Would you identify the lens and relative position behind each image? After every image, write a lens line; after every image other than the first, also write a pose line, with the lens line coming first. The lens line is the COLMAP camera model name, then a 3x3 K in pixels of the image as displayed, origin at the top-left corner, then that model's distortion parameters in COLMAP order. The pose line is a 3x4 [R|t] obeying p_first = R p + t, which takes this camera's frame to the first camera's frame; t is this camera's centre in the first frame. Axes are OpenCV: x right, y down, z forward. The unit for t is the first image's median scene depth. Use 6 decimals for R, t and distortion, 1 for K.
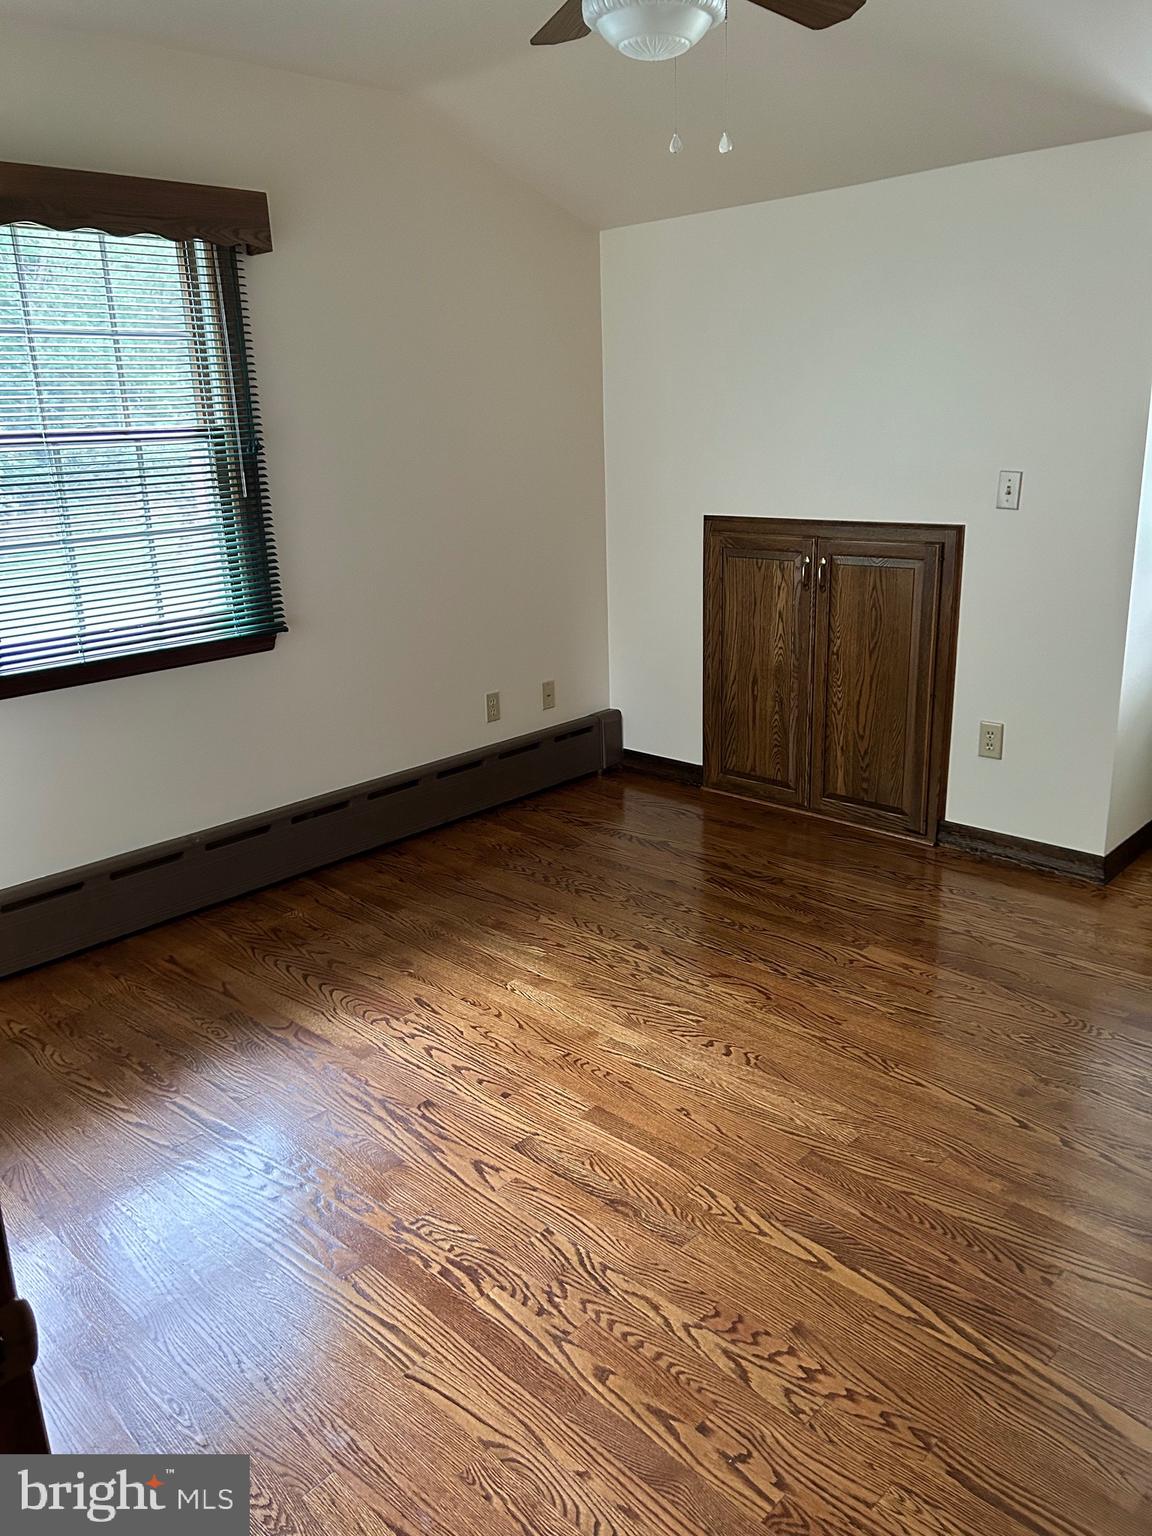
lens RADIAL K [[1163.2, 0, 572.5], [0, 1163.2, 762.3], [0, 0, 1]] dist [0.036842, -0.043735]
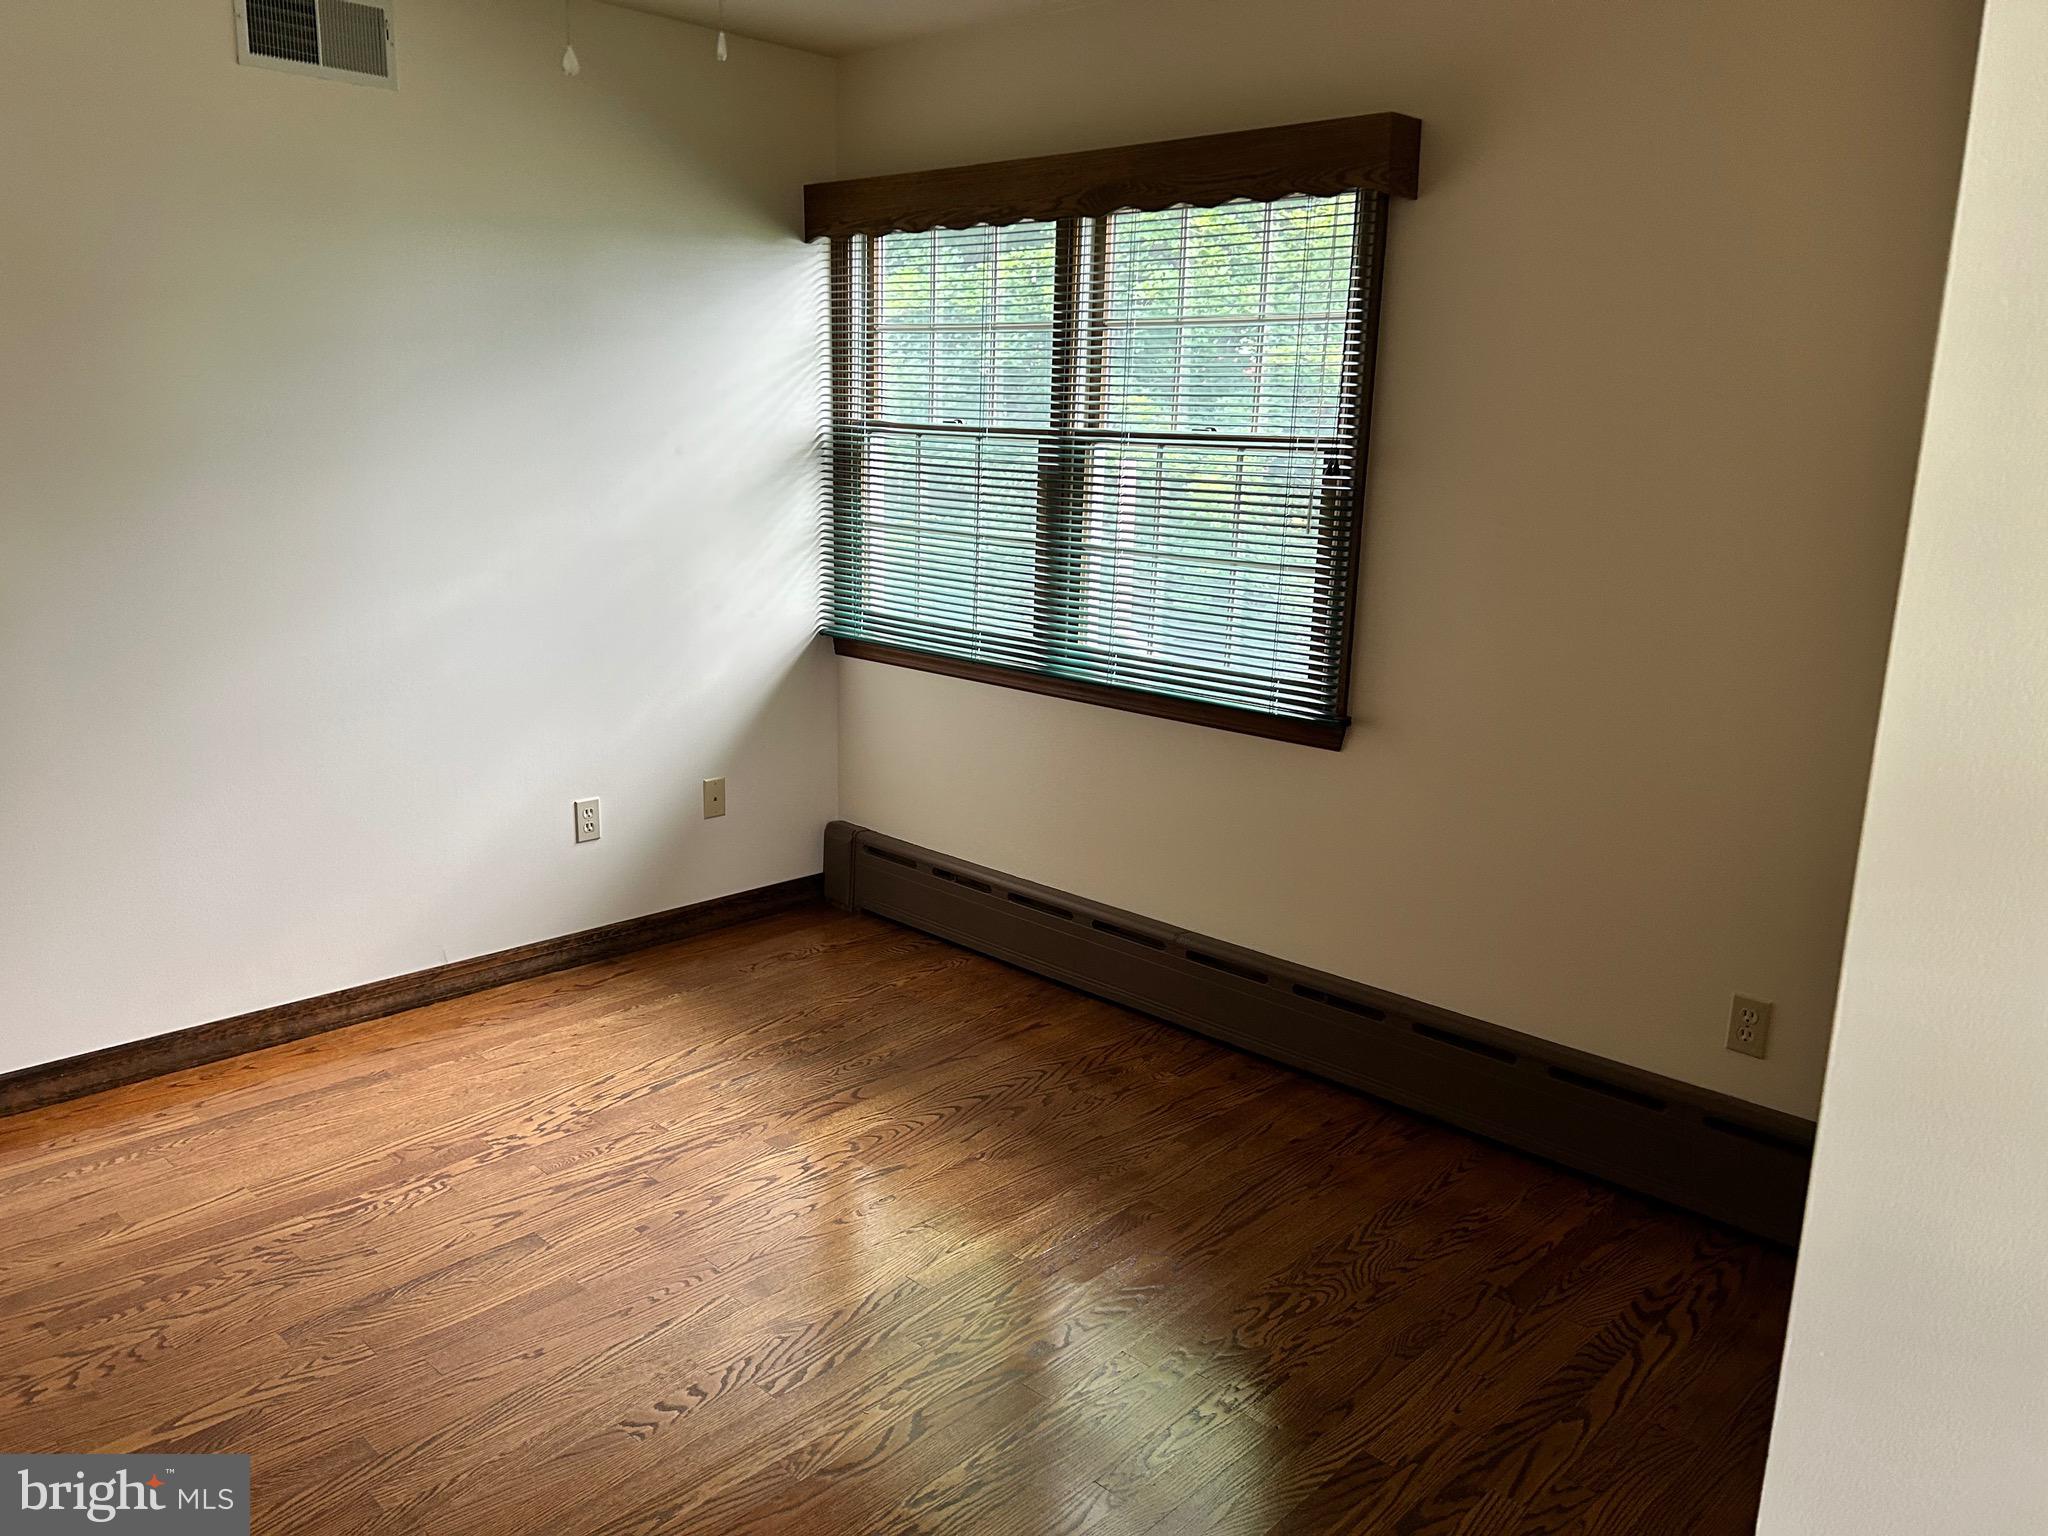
lens RADIAL K [[1550.9, 0, 1025.5], [0, 1550.9, 756.2], [0, 0, 1]] dist [0.036842, -0.043735]
pose [[0.002864, 0.255575, -0.966785, 0.731244], [-0.312201, 0.918693, 0.241937, -0.295824], [0.950012, 0.301138, 0.082422, 0.840751]]
